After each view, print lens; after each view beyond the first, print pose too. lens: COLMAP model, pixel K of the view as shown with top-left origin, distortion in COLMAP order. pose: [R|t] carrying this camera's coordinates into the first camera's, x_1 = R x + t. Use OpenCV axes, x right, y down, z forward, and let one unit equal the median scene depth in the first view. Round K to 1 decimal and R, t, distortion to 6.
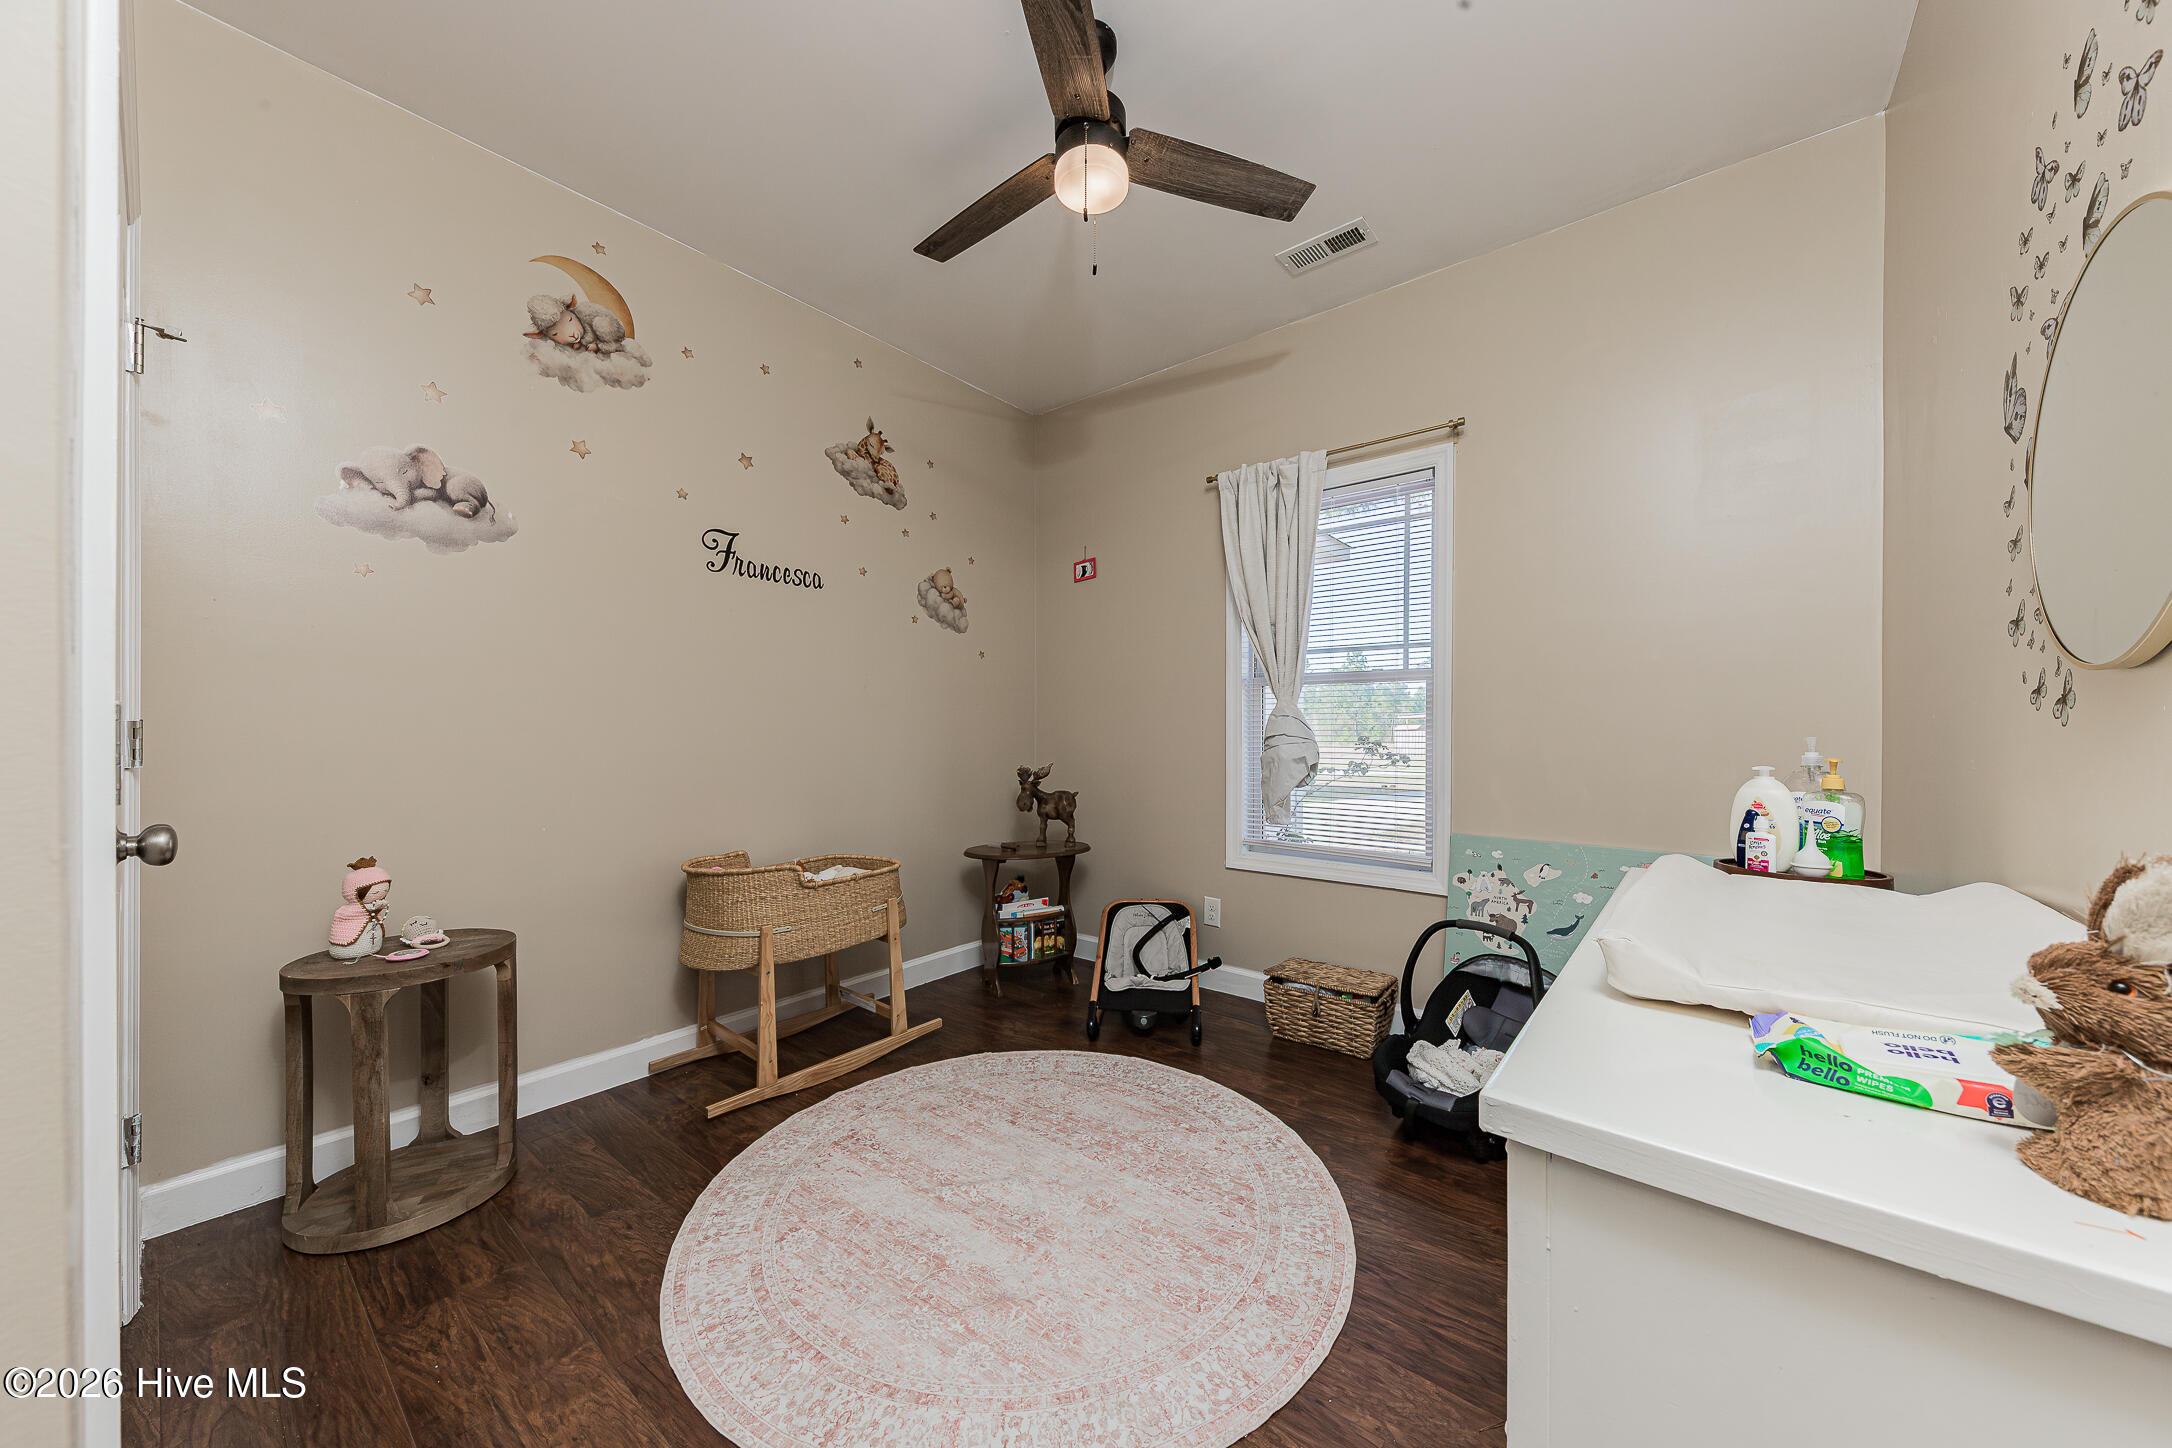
lens RADIAL K [[753.1, 0, 1095.7], [0, 753.1, 731.9], [0, 0, 1]] dist [0.009191, -0.002077]
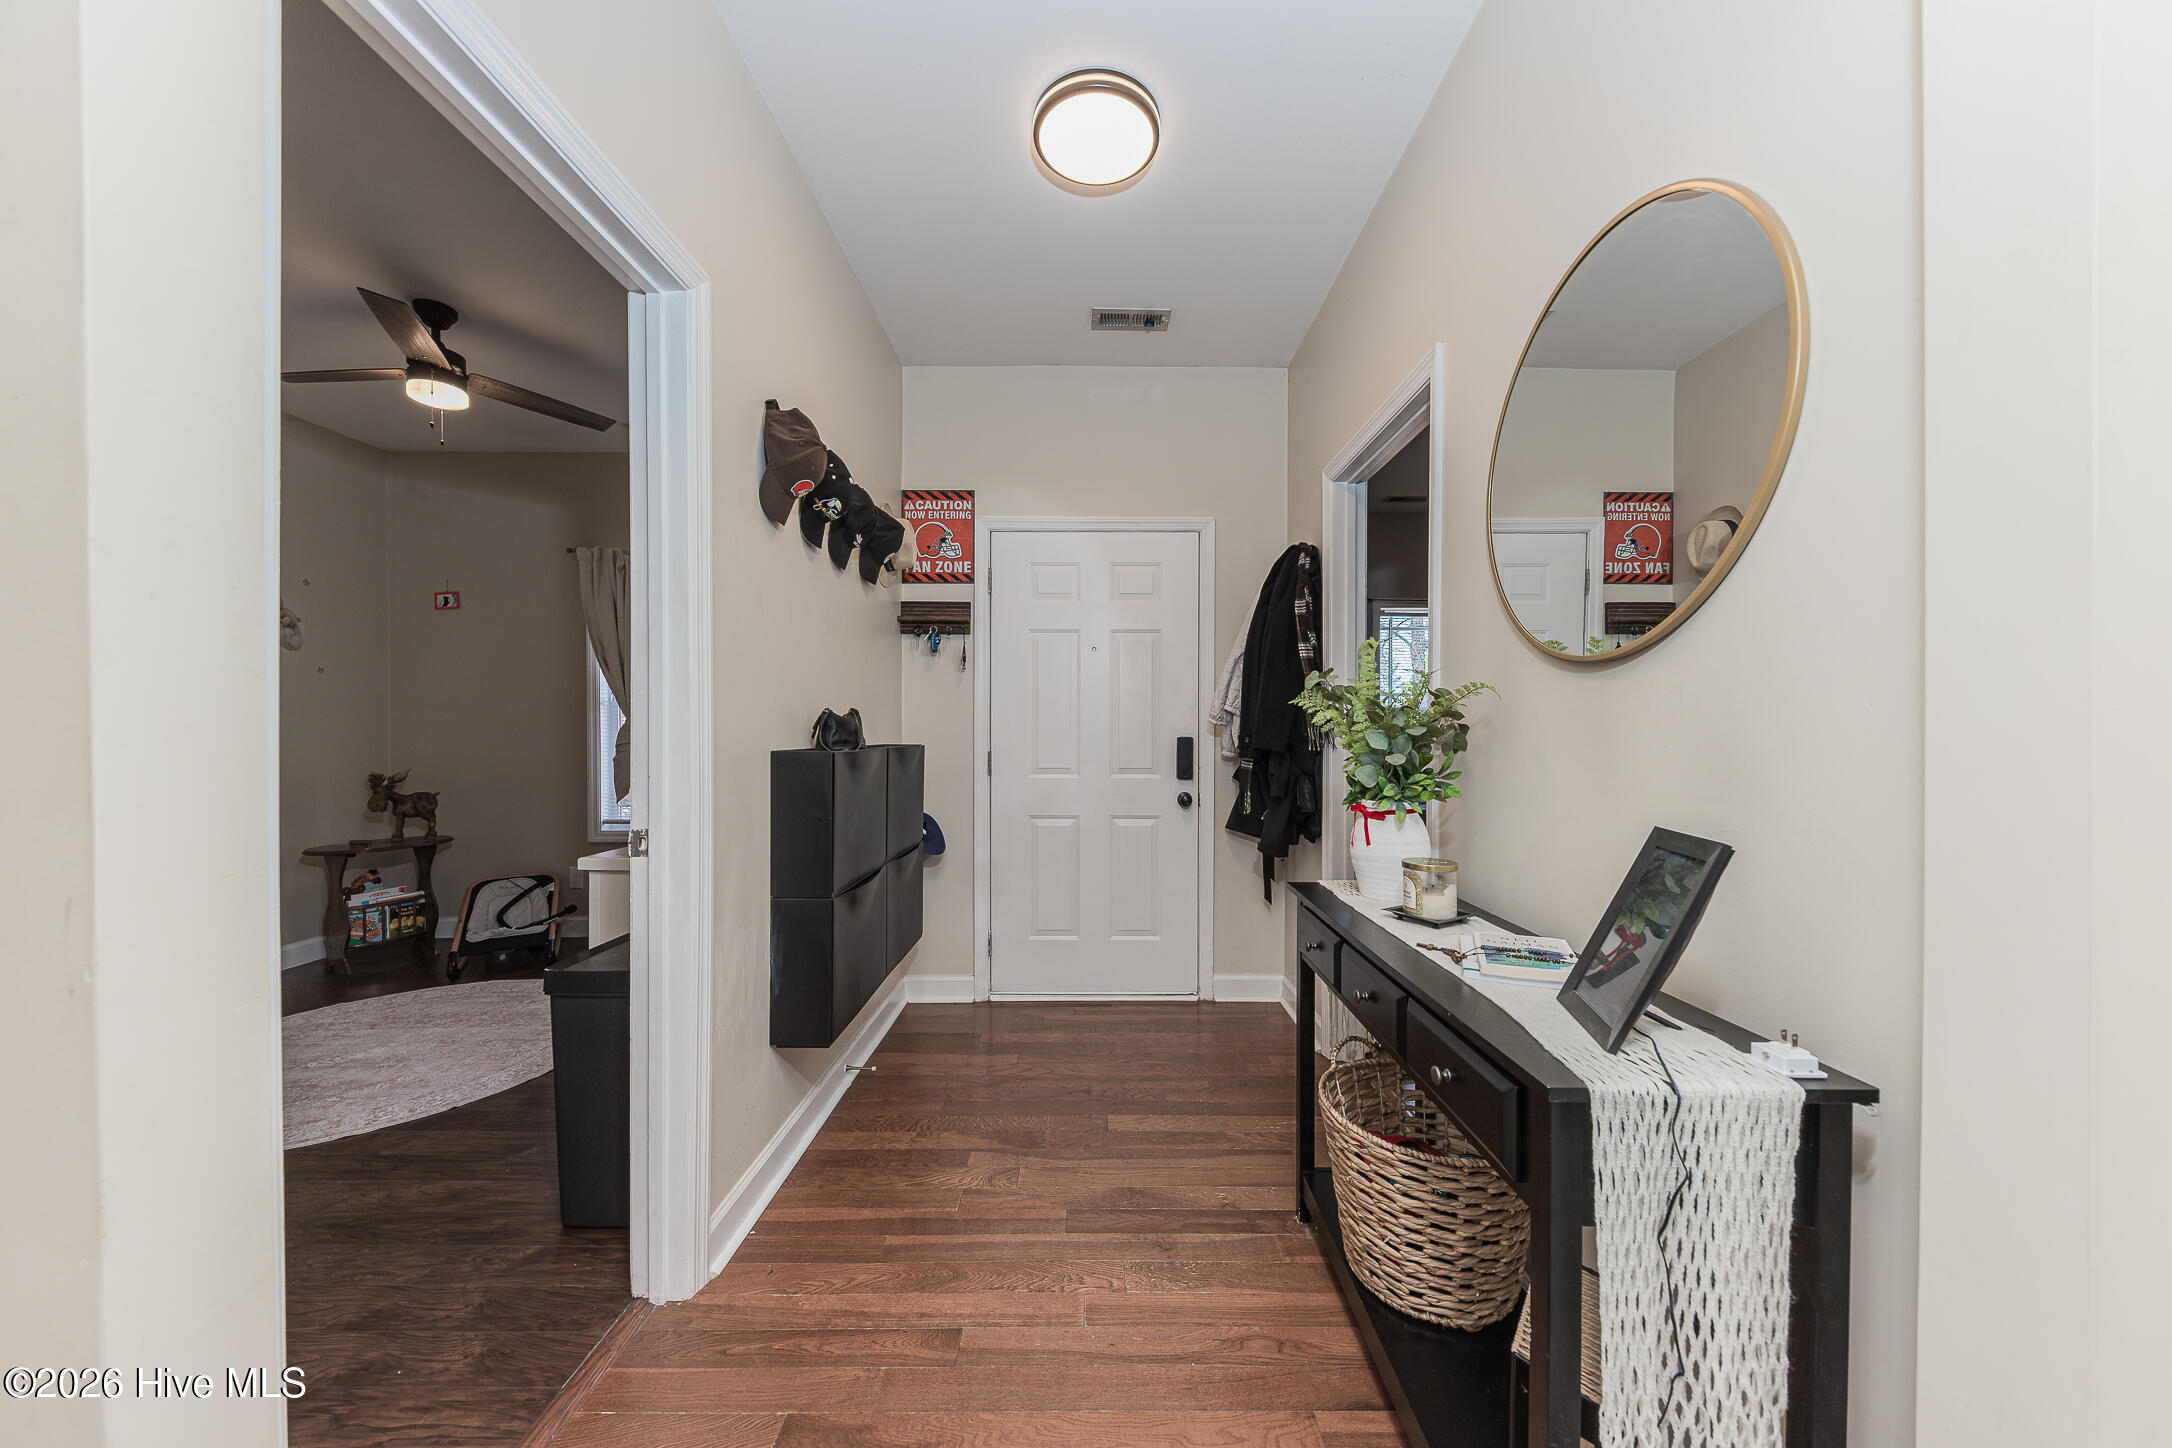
lens RADIAL K [[753.1, 0, 1099.9], [0, 753.1, 735.4], [0, 0, 1]] dist [0.009191, -0.002077]
pose [[0.778960, -0.006245, 0.627042, 0.045829], [0.001125, 0.999963, 0.008561, -0.022667], [-0.627072, -0.005964, 0.778938, -0.680939]]
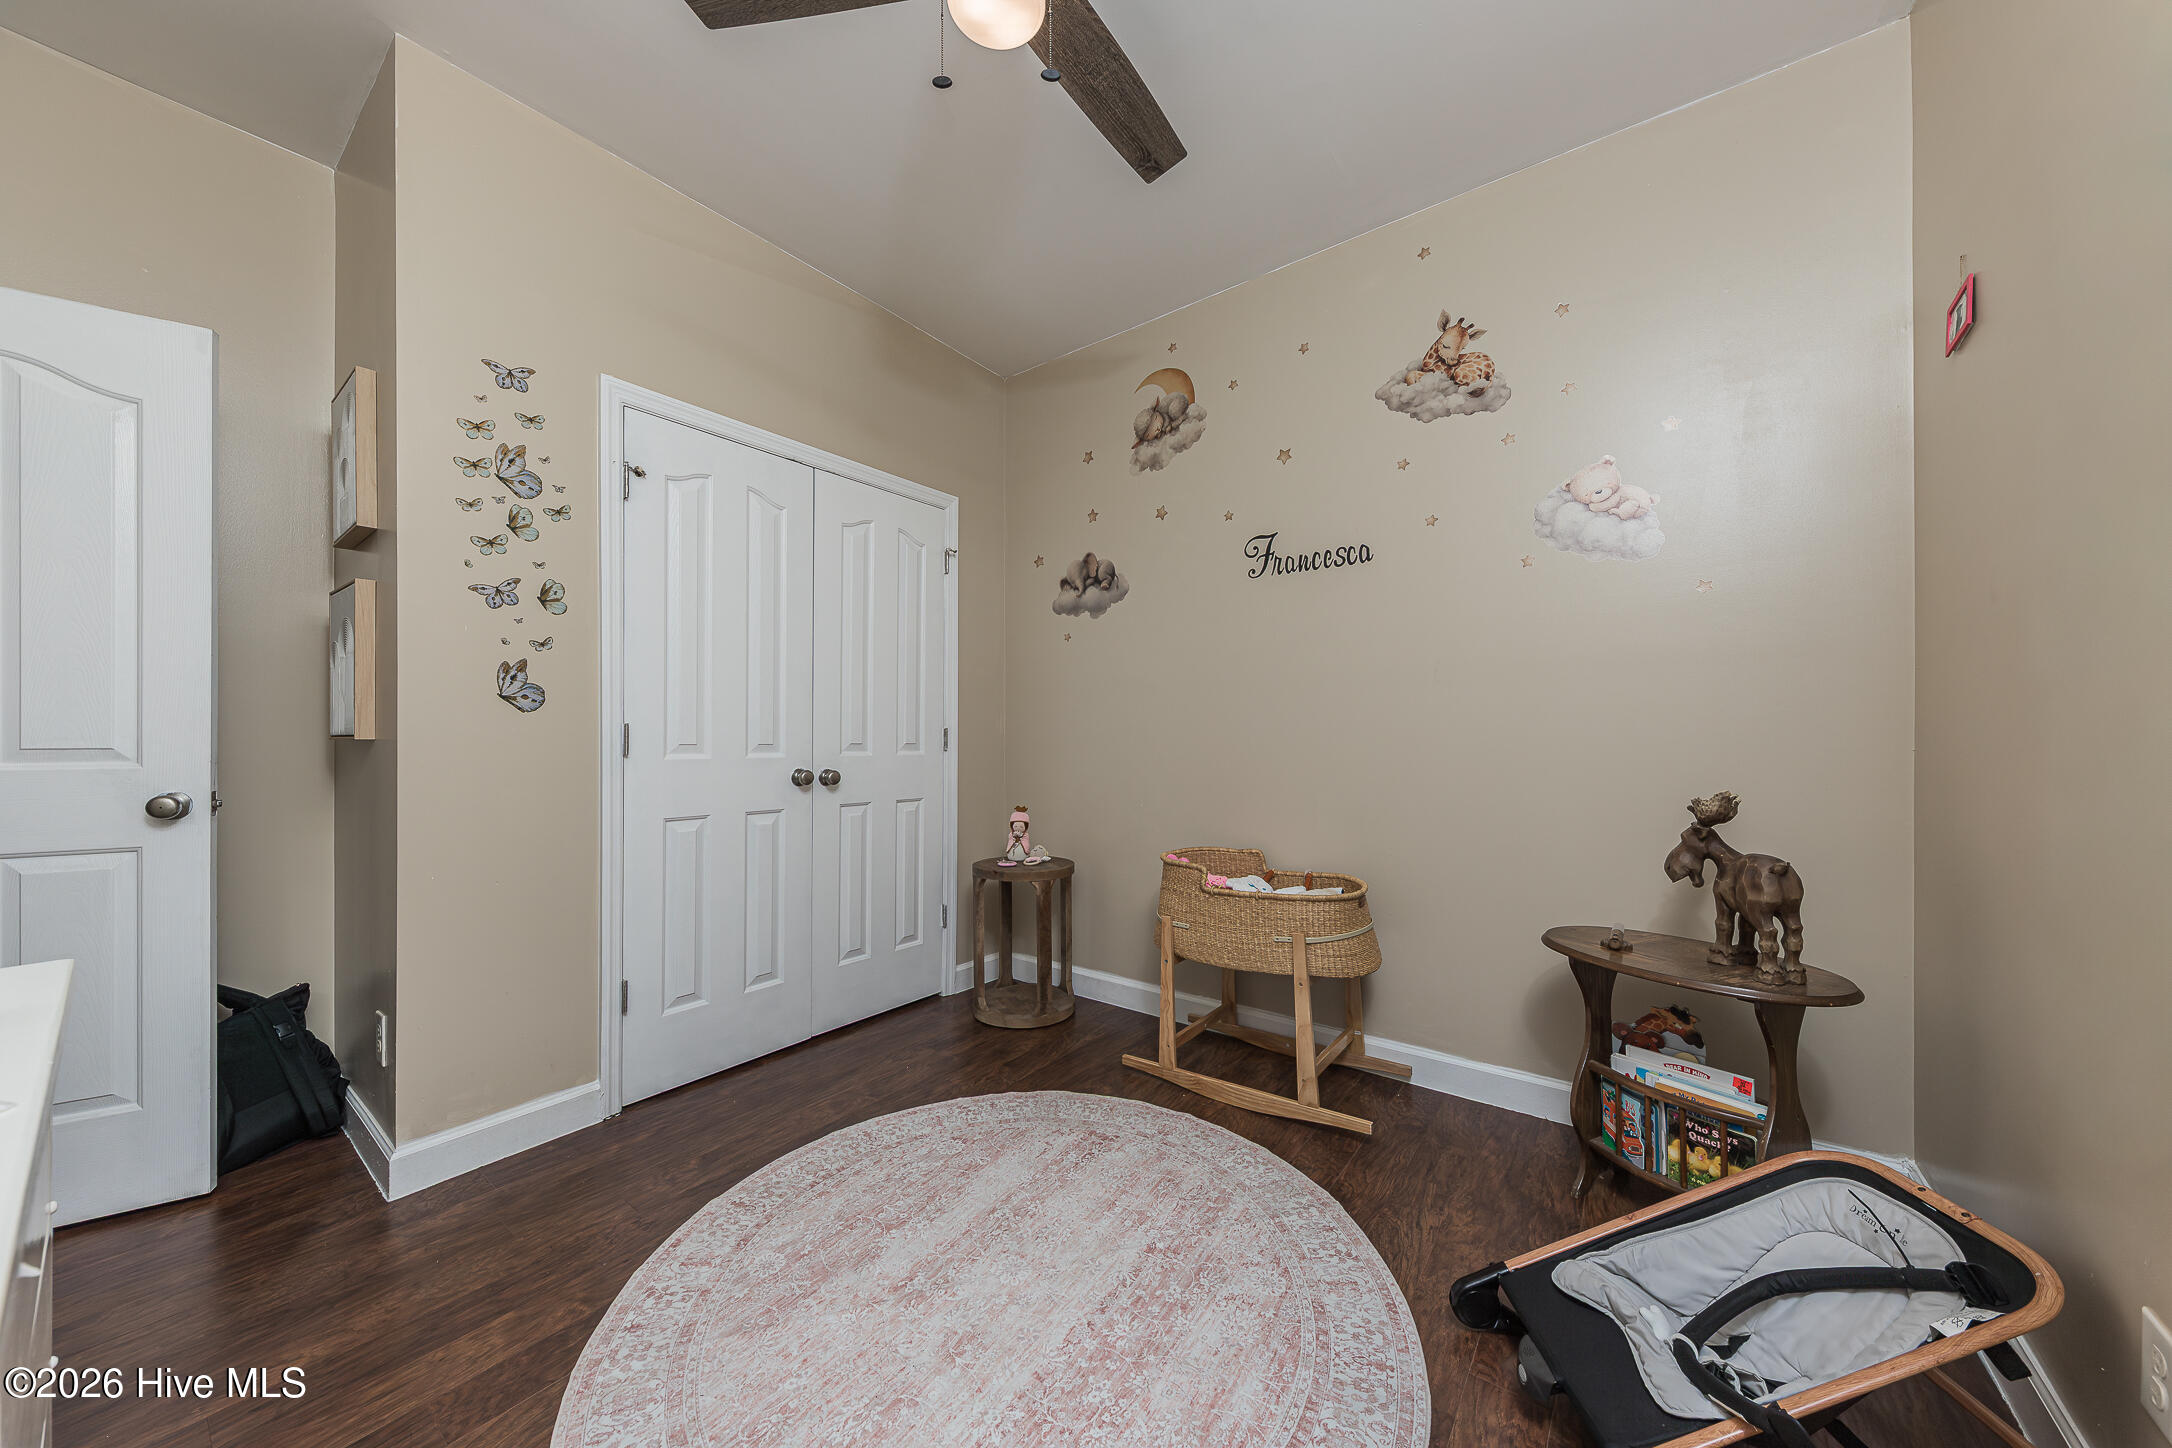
lens RADIAL K [[753.1, 0, 1096.5], [0, 753.1, 730.8], [0, 0, 1]] dist [0.009191, -0.002077]
pose [[0.019187, -0.012014, -0.999744, 0.480453], [0.001348, 0.999927, -0.011991, 0.009831], [0.999815, -0.001118, 0.019202, 0.696716]]
